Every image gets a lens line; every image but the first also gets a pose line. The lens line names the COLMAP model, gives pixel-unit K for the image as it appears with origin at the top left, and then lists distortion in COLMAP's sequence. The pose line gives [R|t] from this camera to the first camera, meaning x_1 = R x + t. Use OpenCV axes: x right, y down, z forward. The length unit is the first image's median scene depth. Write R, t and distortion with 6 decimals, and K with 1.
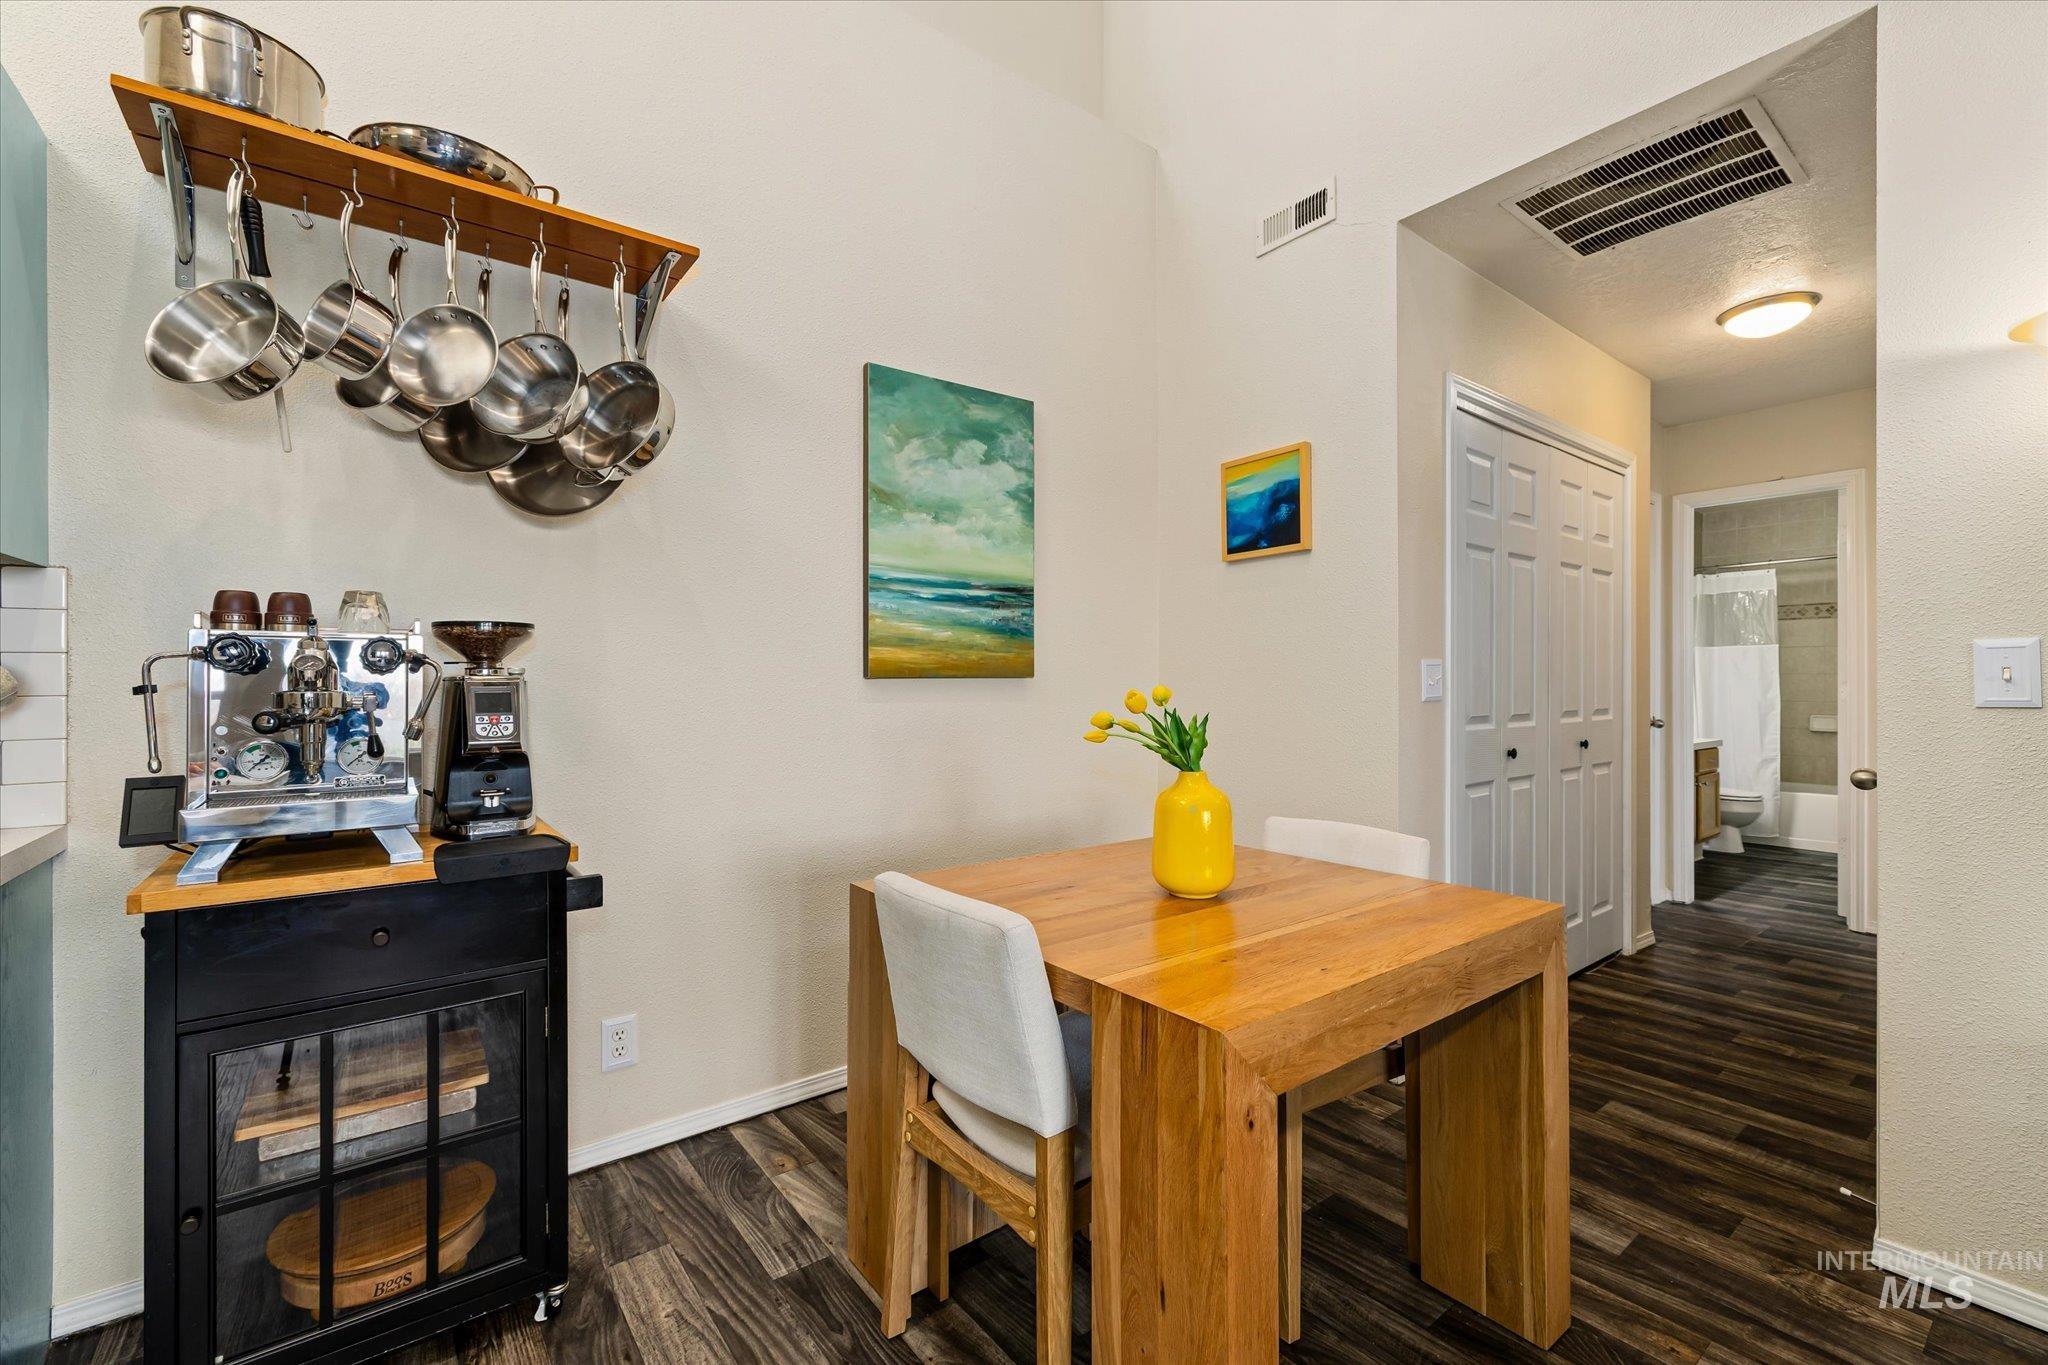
lens RADIAL K [[877.5, 0, 1027.6], [0, 877.5, 694.9], [0, 0, 1]] dist [0.000999, 0.000291]
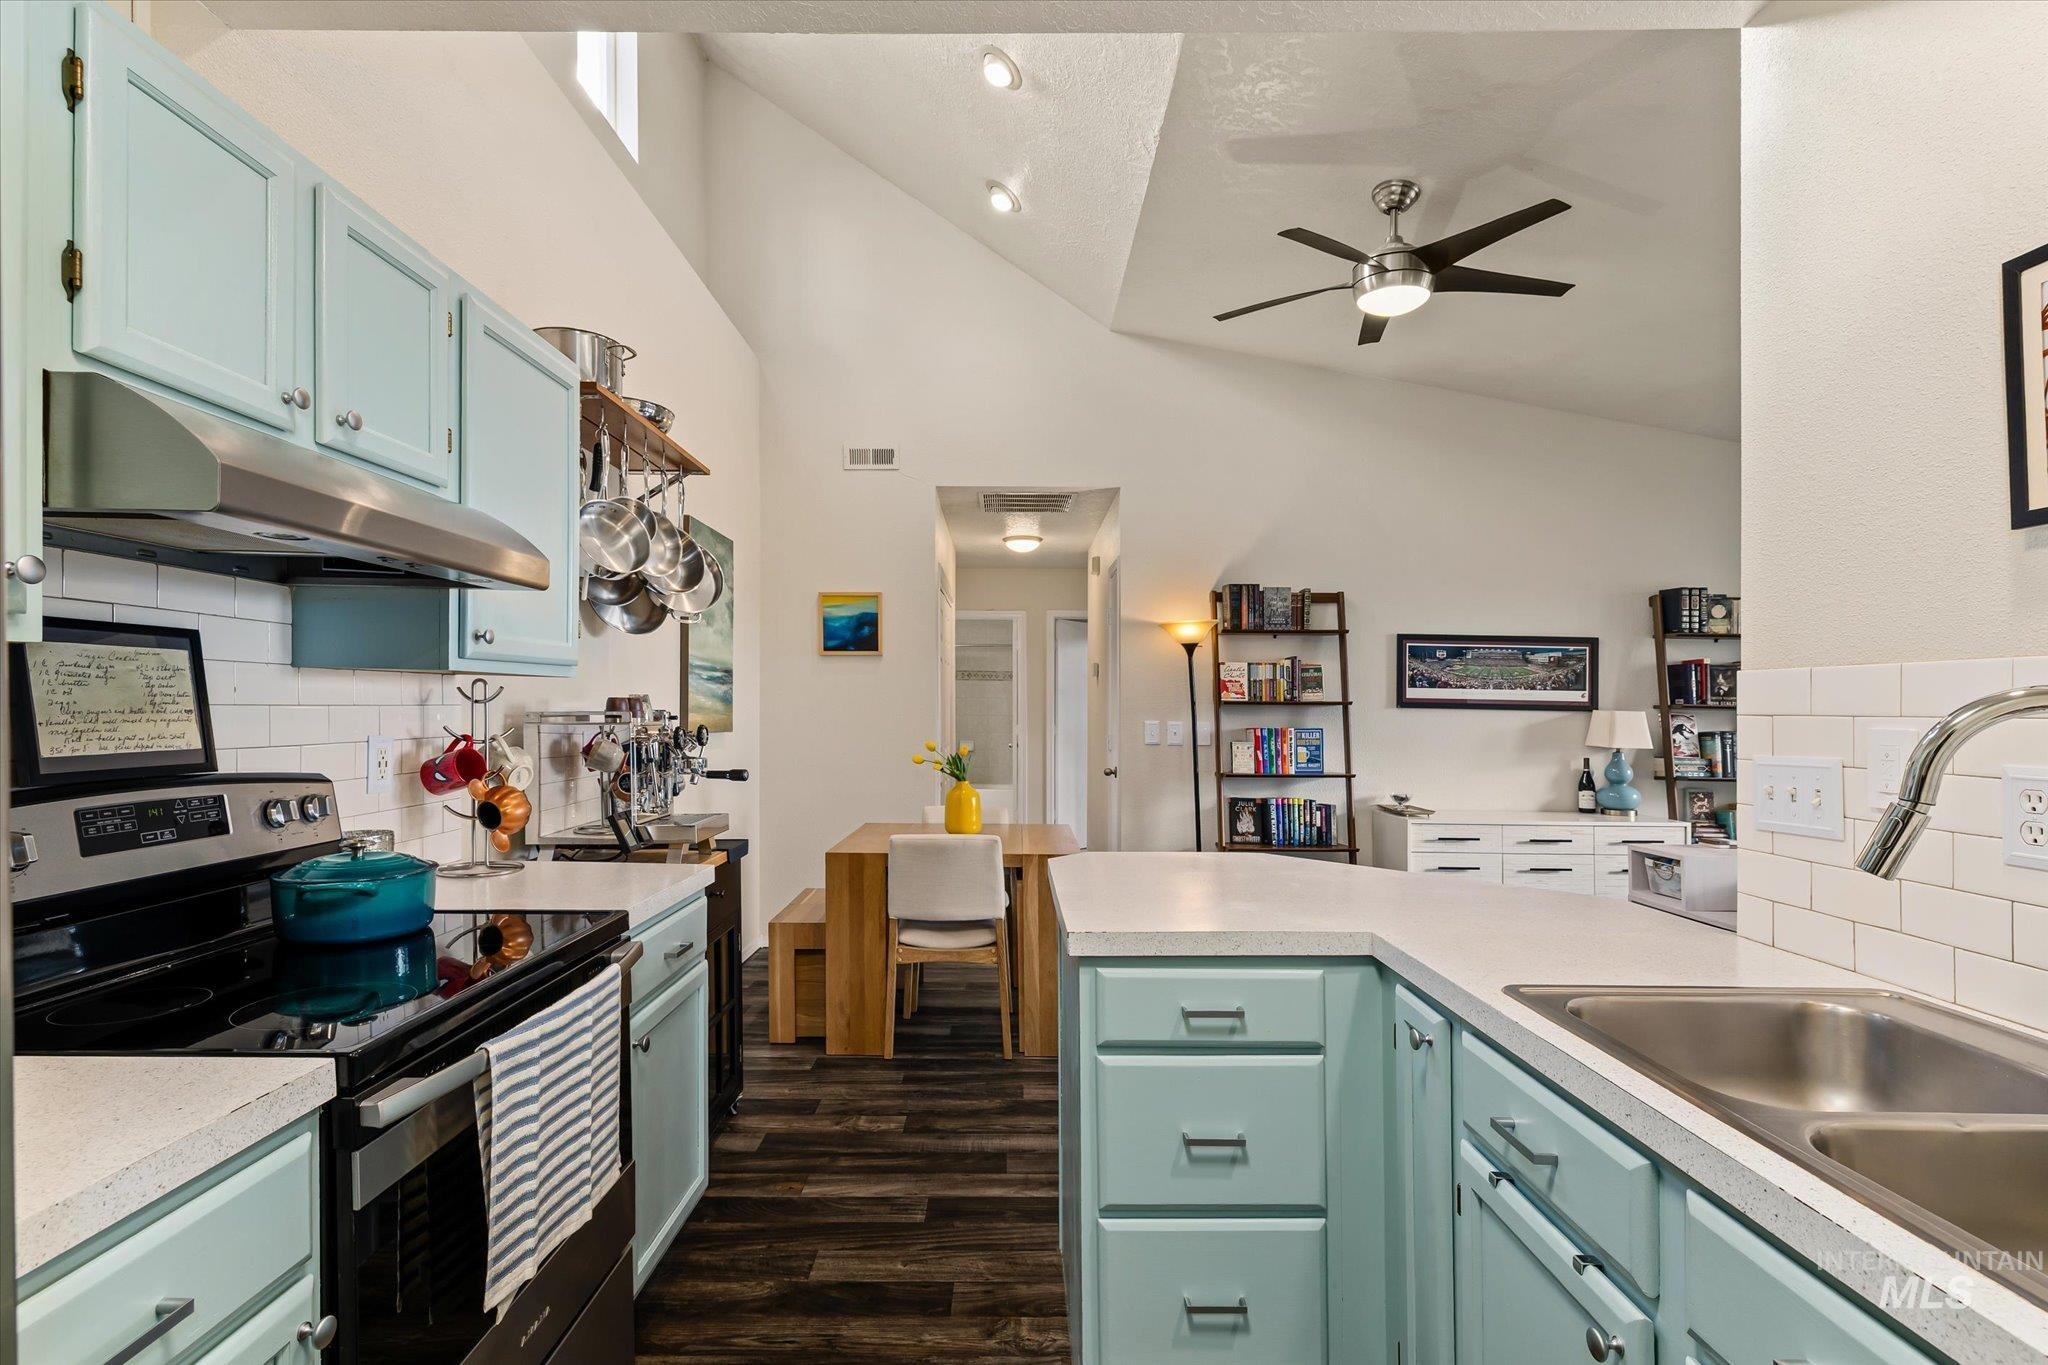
lens RADIAL K [[971.9, 0, 1024.8], [0, 971.9, 717.1], [0, 0, 1]] dist [0.001359, 0.000420]
pose [[0.602120, 0.000182, 0.798405, -0.991391], [0.000114, 1.000000, -0.000315, -0.042858], [-0.798405, 0.000281, 0.602120, -0.351876]]
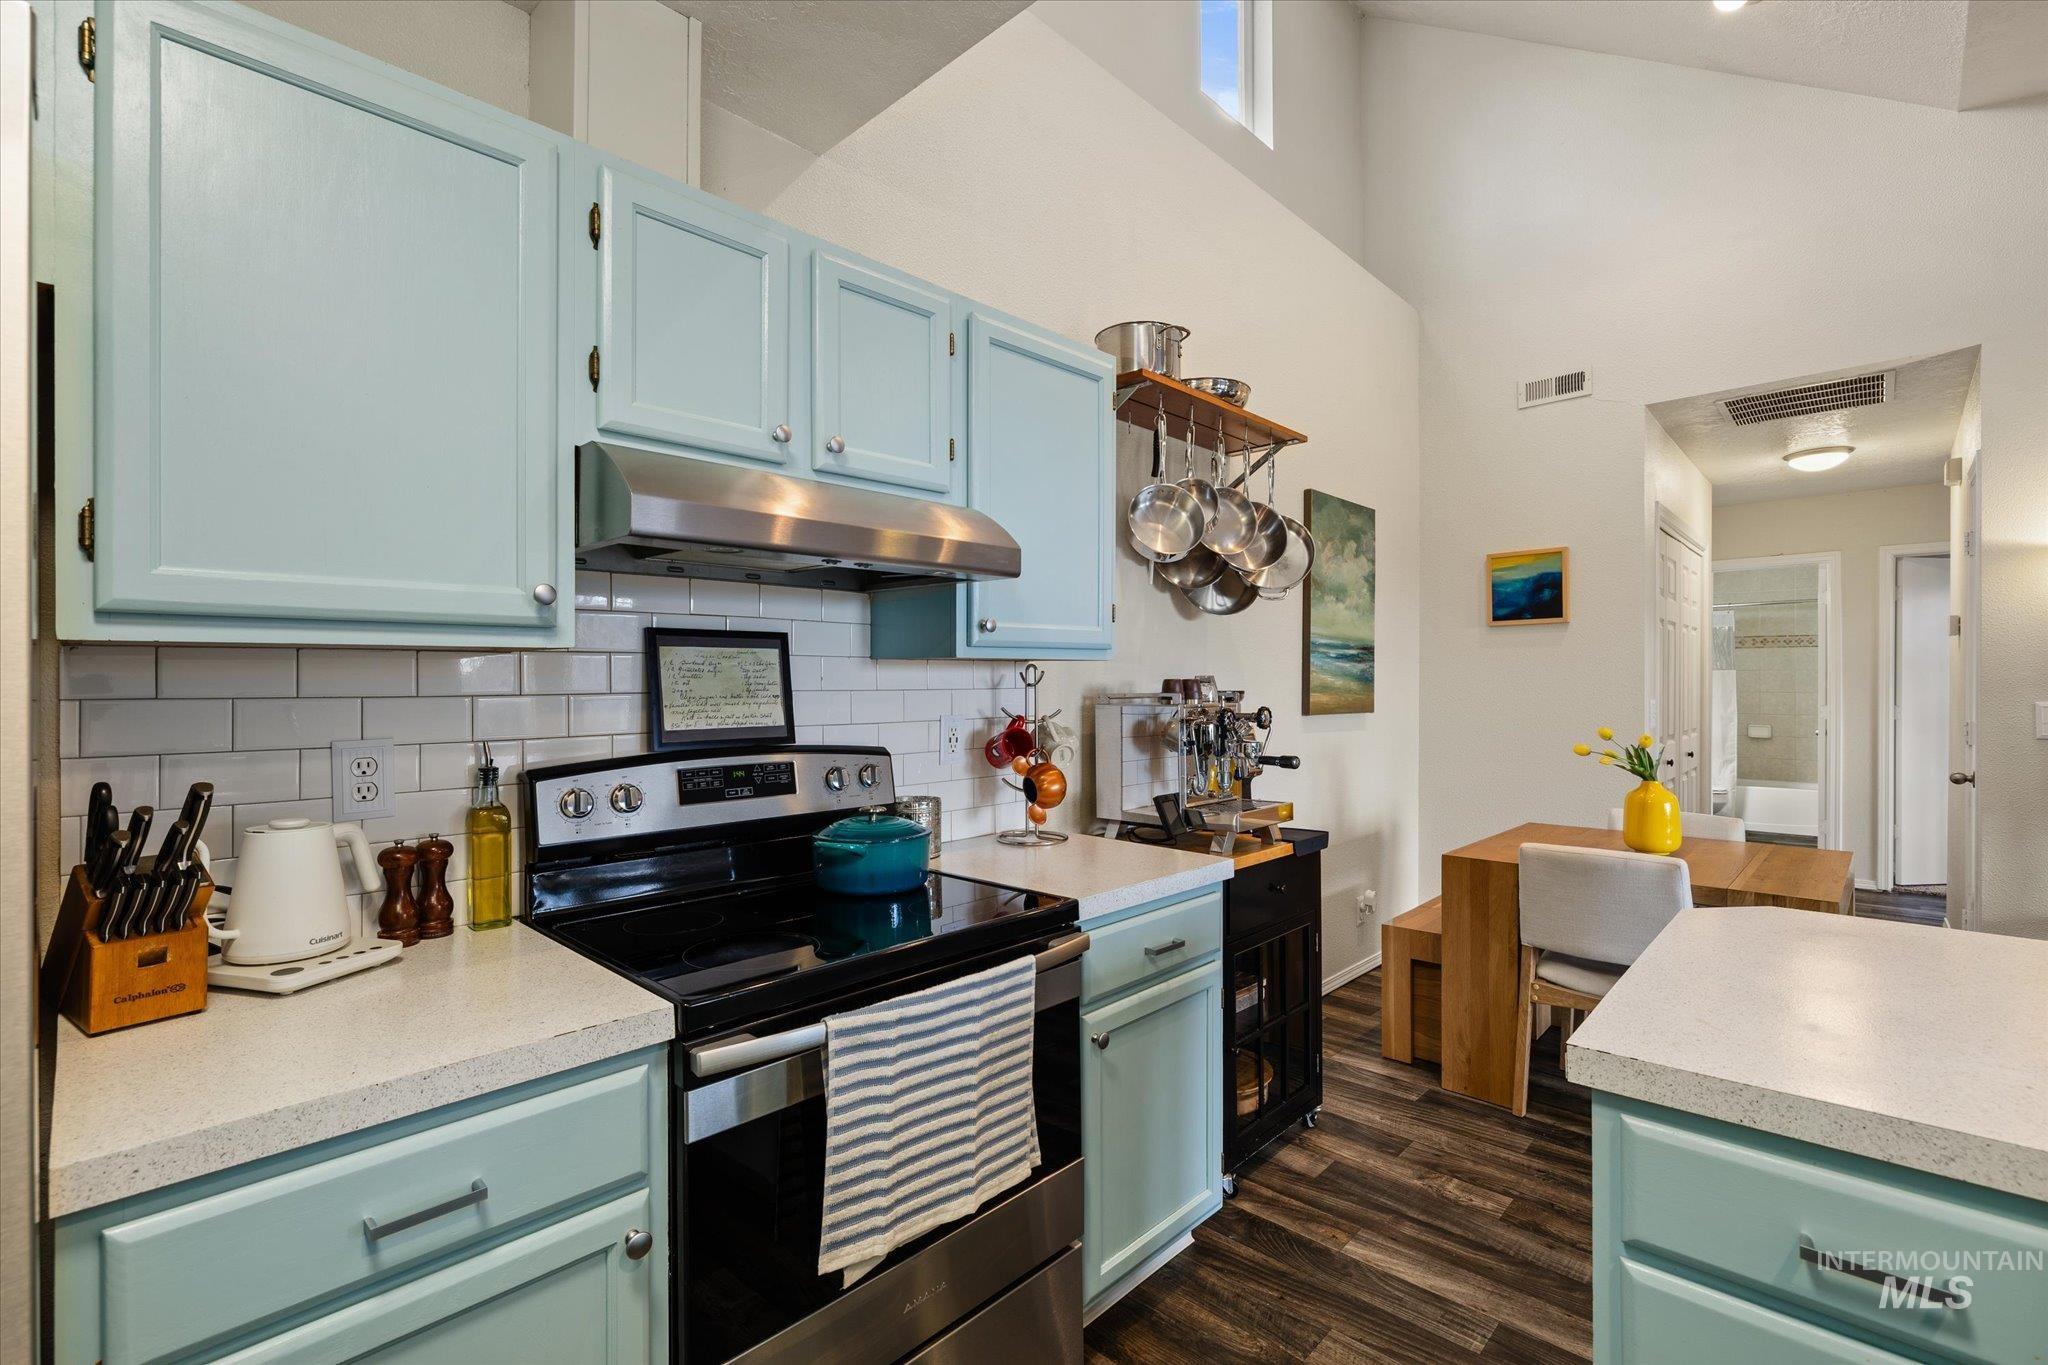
lens RADIAL K [[920.1, 0, 1020.6], [0, 920.1, 701.2], [0, 0, 1]] dist [-0.003827, 0.000124]
pose [[0.988824, -0.003188, 0.149051, -0.755668], [0.002420, 0.999983, 0.005333, -0.045944], [-0.149065, -0.004912, 0.988815, -0.332437]]
